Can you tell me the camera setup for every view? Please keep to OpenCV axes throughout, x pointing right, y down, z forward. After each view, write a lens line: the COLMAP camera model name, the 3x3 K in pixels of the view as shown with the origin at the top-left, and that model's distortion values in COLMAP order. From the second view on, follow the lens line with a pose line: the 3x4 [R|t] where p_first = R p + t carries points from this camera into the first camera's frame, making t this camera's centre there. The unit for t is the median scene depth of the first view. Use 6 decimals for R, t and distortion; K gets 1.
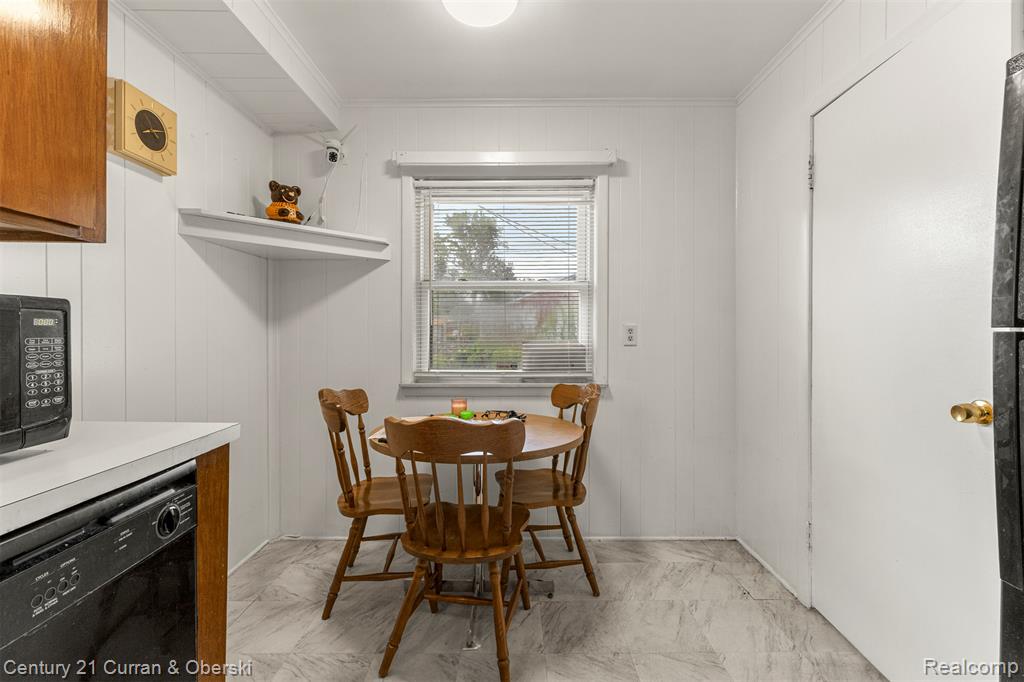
lens RADIAL K [[445.6, 0, 514.5], [0, 445.6, 335.5], [0, 0, 1]] dist [0.016967, 0.000169]
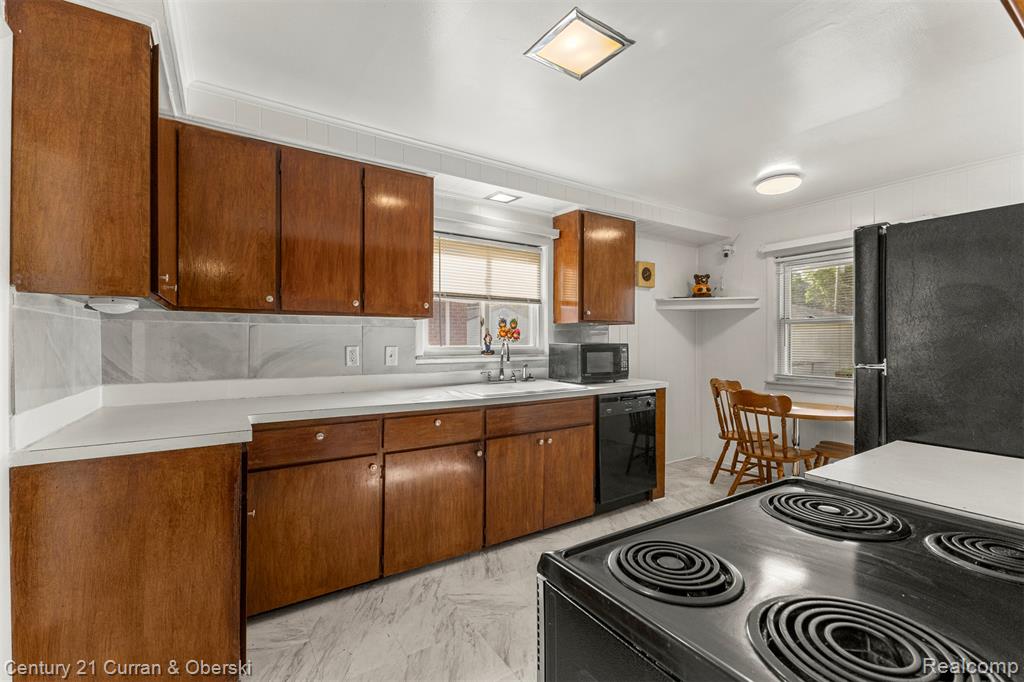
lens RADIAL K [[440.4, 0, 512.0], [0, 440.4, 341.0], [0, 0, 1]] dist [0.011162, -0.000482]
pose [[0.553173, -0.000816, -0.833066, 0.759166], [-0.004991, 0.999978, -0.004293, -0.038866], [0.833051, 0.006533, 0.553157, -0.903816]]
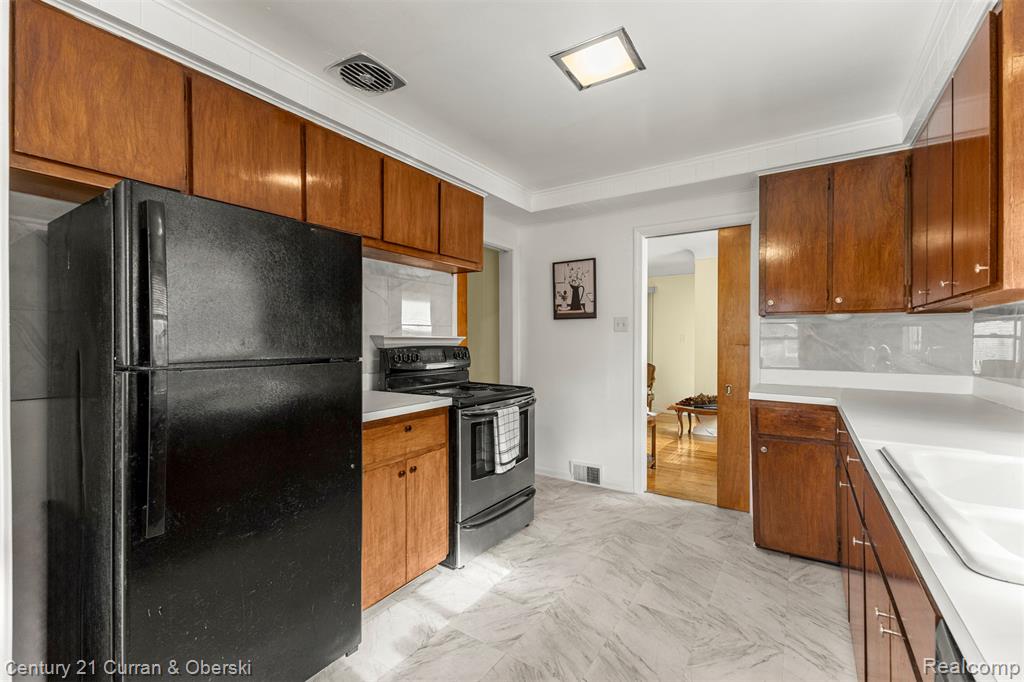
lens RADIAL K [[440.4, 0, 512.0], [0, 440.4, 341.0], [0, 0, 1]] dist [0.011162, -0.000482]
pose [[-0.838380, -0.001312, 0.545084, -0.279839], [0.003854, 0.999958, 0.008335, -0.044643], [-0.545072, 0.009089, -0.838340, 0.609631]]
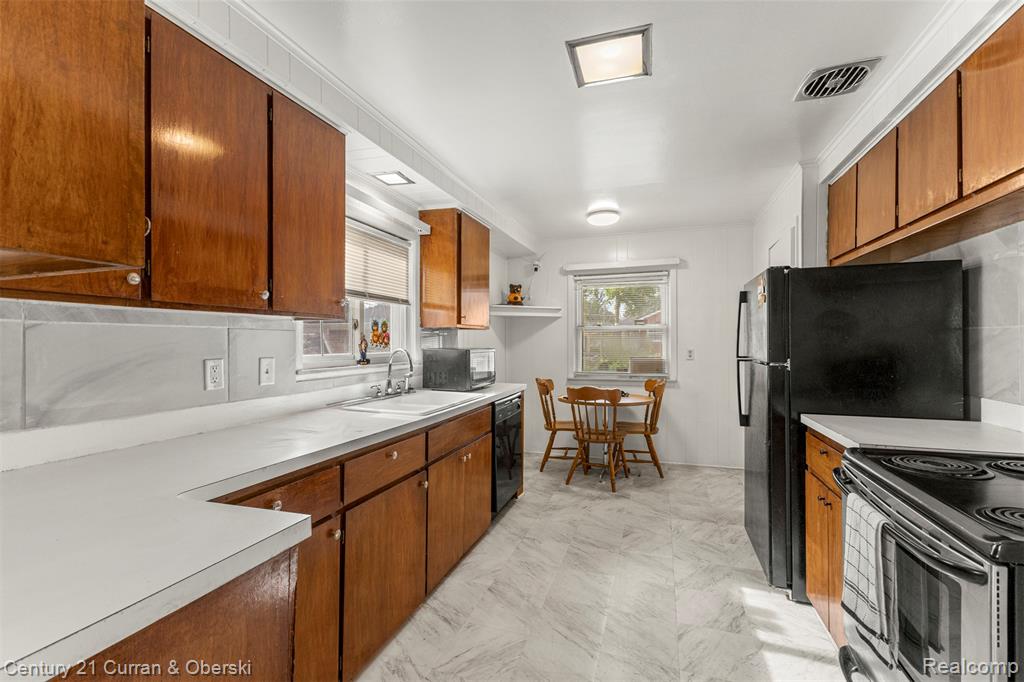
lens RADIAL K [[440.4, 0, 512.0], [0, 440.4, 341.0], [0, 0, 1]] dist [0.011162, -0.000482]
pose [[0.947223, -0.005735, -0.320524, 0.183667], [0.003261, 0.999961, -0.008255, -0.053677], [0.320558, 0.006774, 0.947205, -1.213346]]
